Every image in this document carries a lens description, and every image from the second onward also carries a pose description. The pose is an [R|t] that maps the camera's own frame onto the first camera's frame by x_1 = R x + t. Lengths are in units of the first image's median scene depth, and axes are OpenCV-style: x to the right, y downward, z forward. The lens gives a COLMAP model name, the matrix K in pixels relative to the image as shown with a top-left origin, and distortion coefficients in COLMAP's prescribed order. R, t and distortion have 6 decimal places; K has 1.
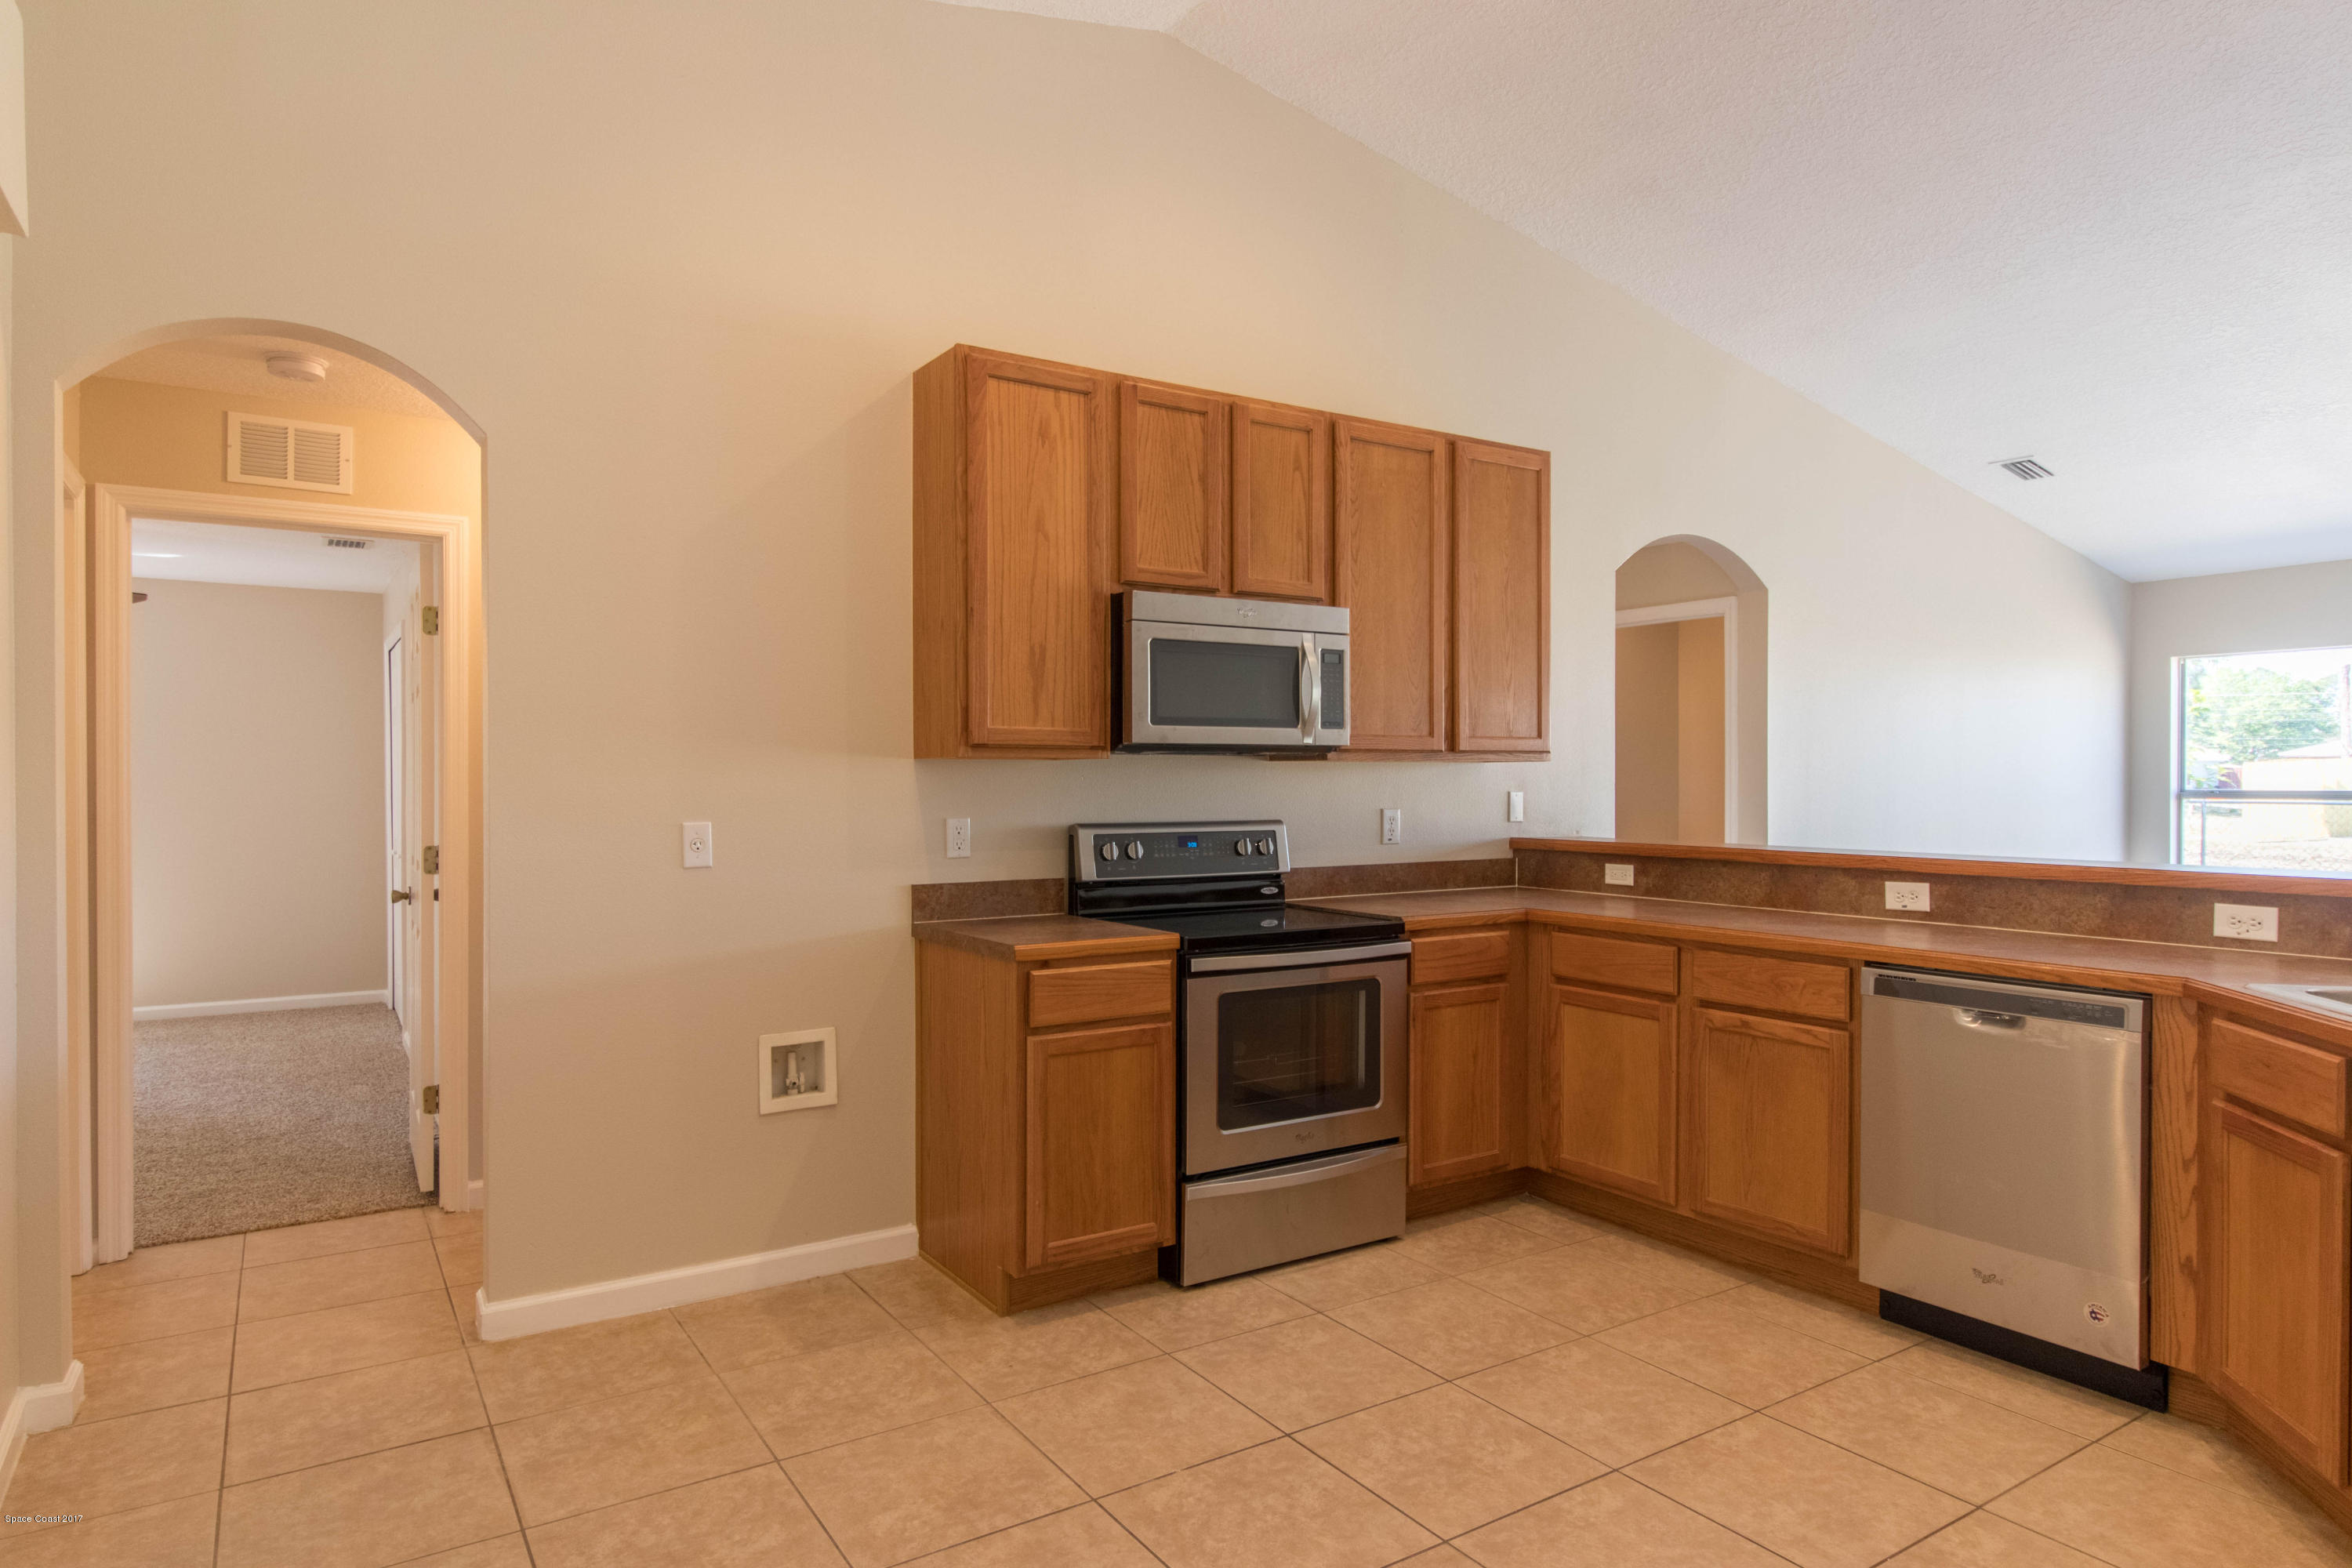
lens RADIAL K [[1371.0, 0, 1176.0], [0, 1371.0, 784.0], [0, 0, 1]] dist [0.000766, -0.000261]
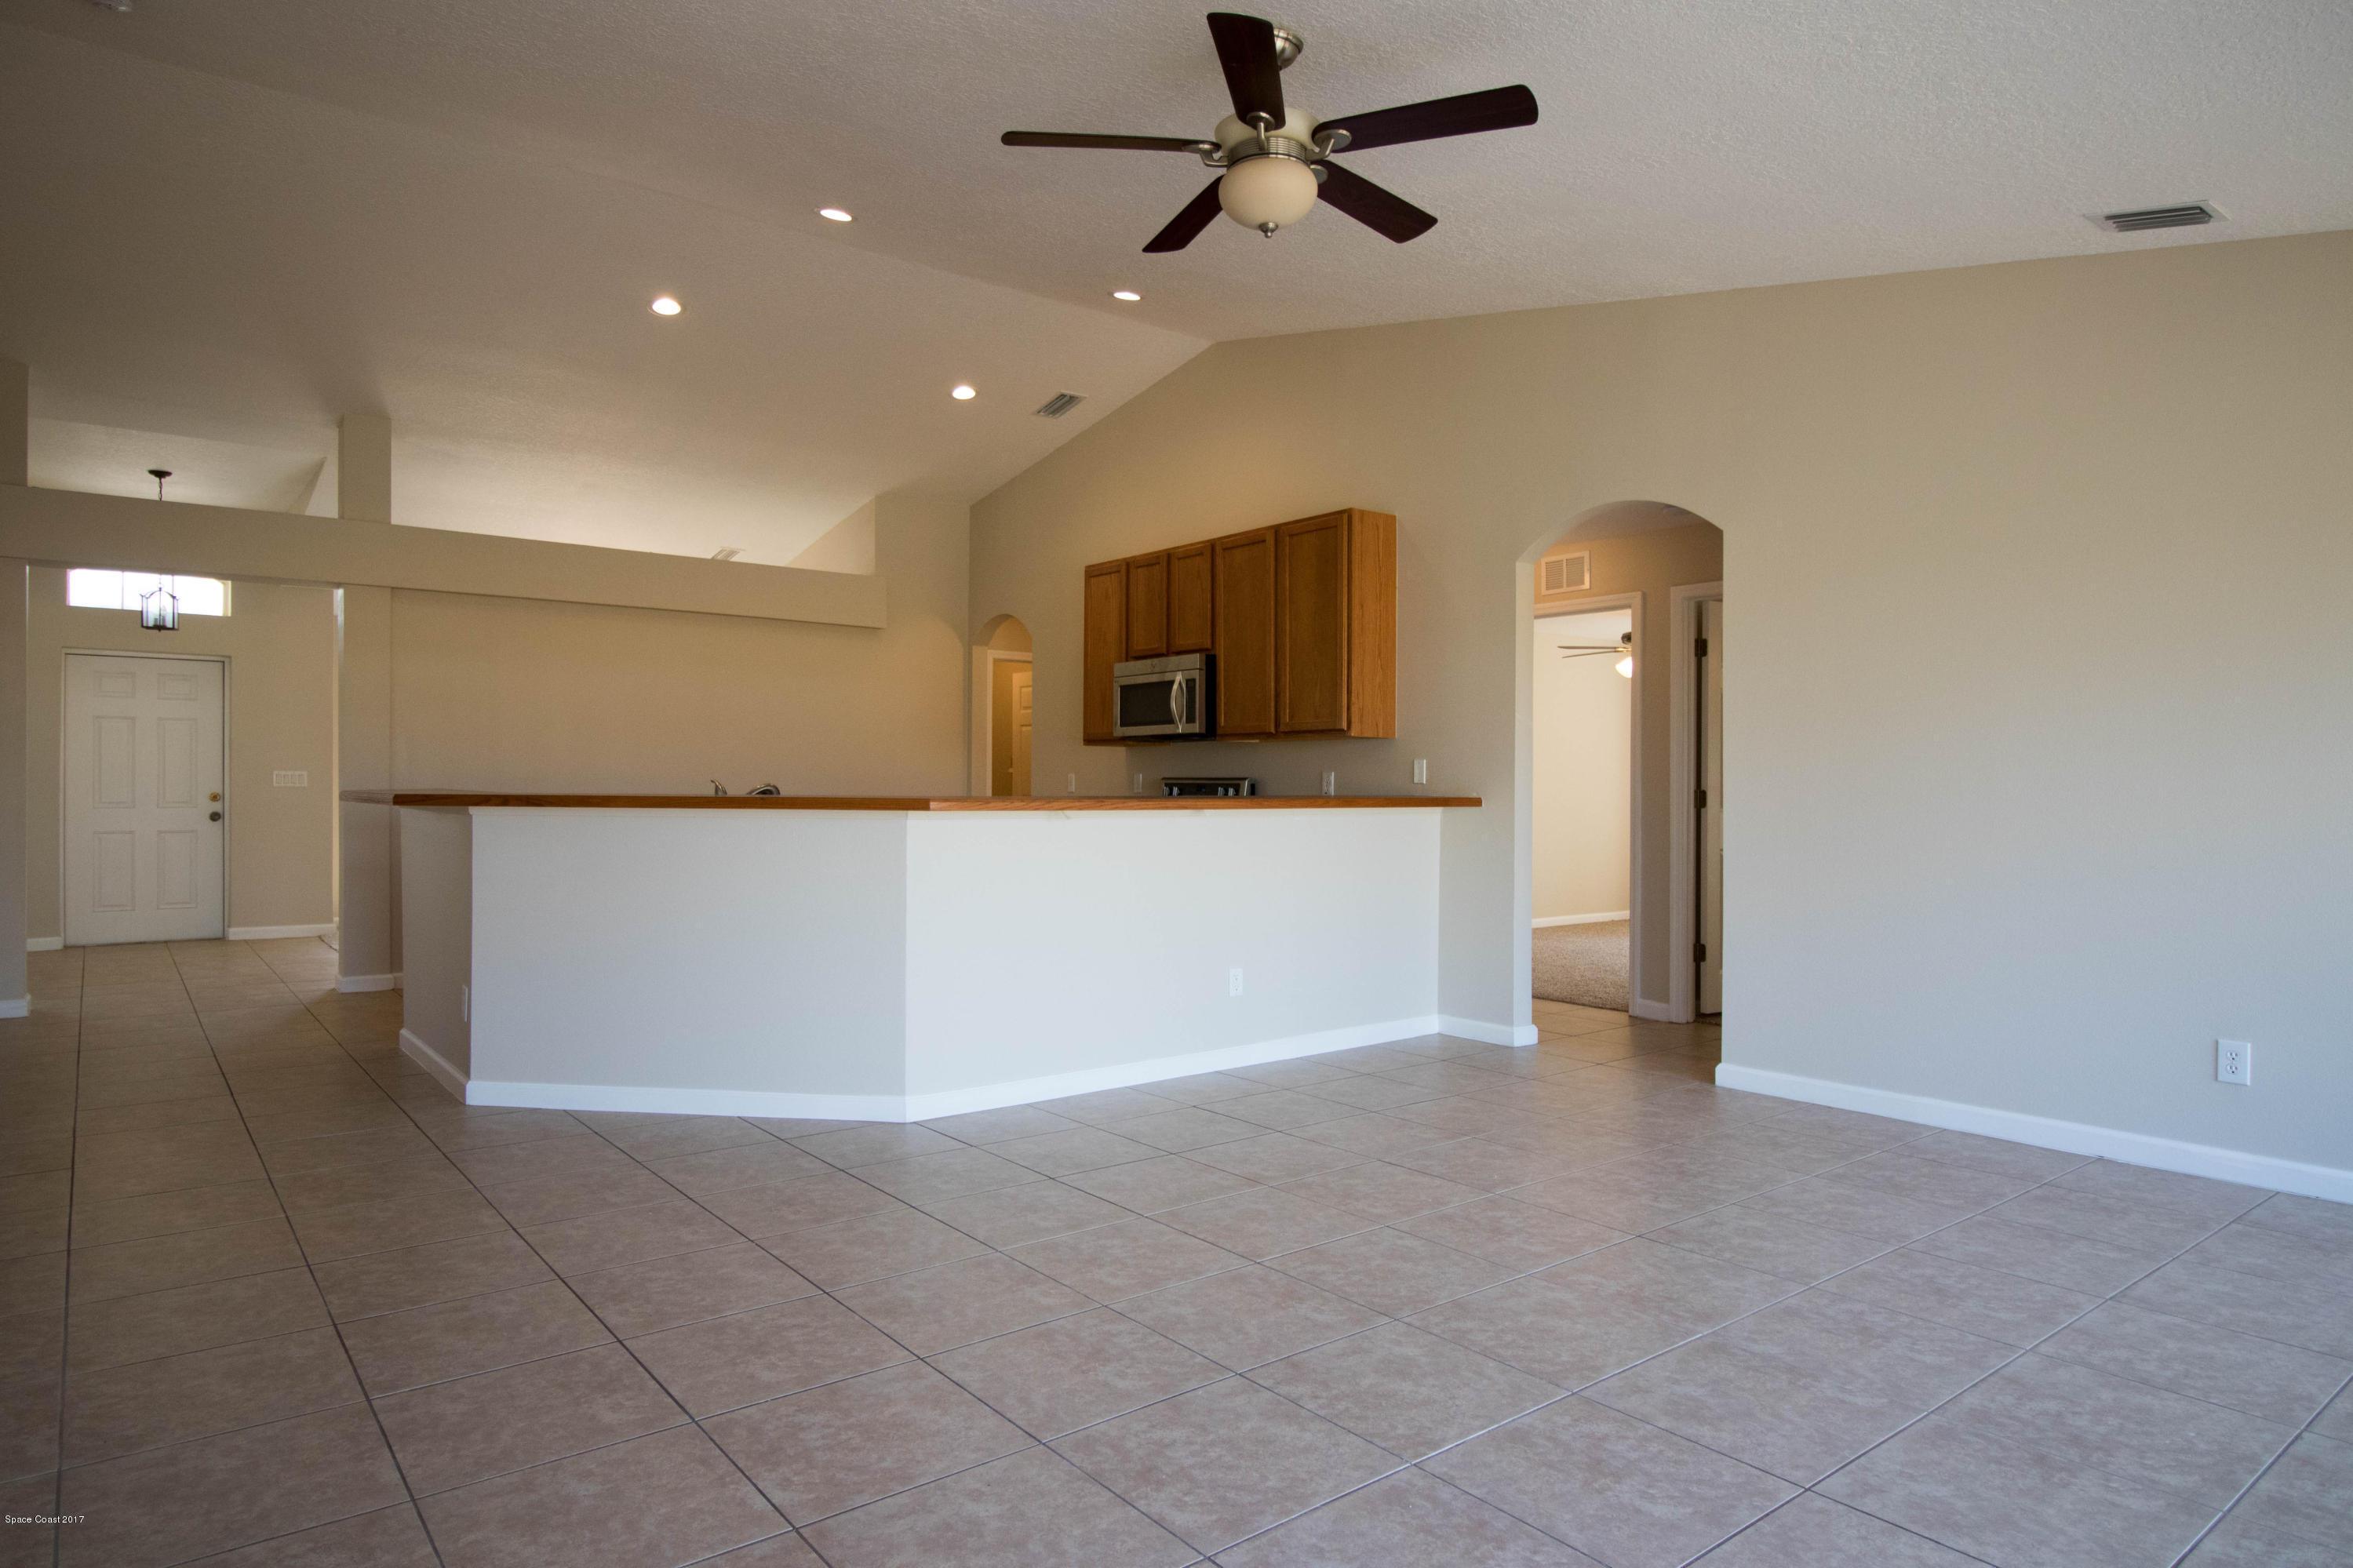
lens RADIAL K [[1371.4, 0, 1176.5], [0, 1371.4, 784.0], [0, 0, 1]] dist [0.000766, -0.000261]
pose [[0.094456, 0.004013, -0.995521, 1.868593], [-0.005528, 0.999979, 0.003507, 0.030930], [0.995514, 0.005172, 0.094476, 0.818210]]
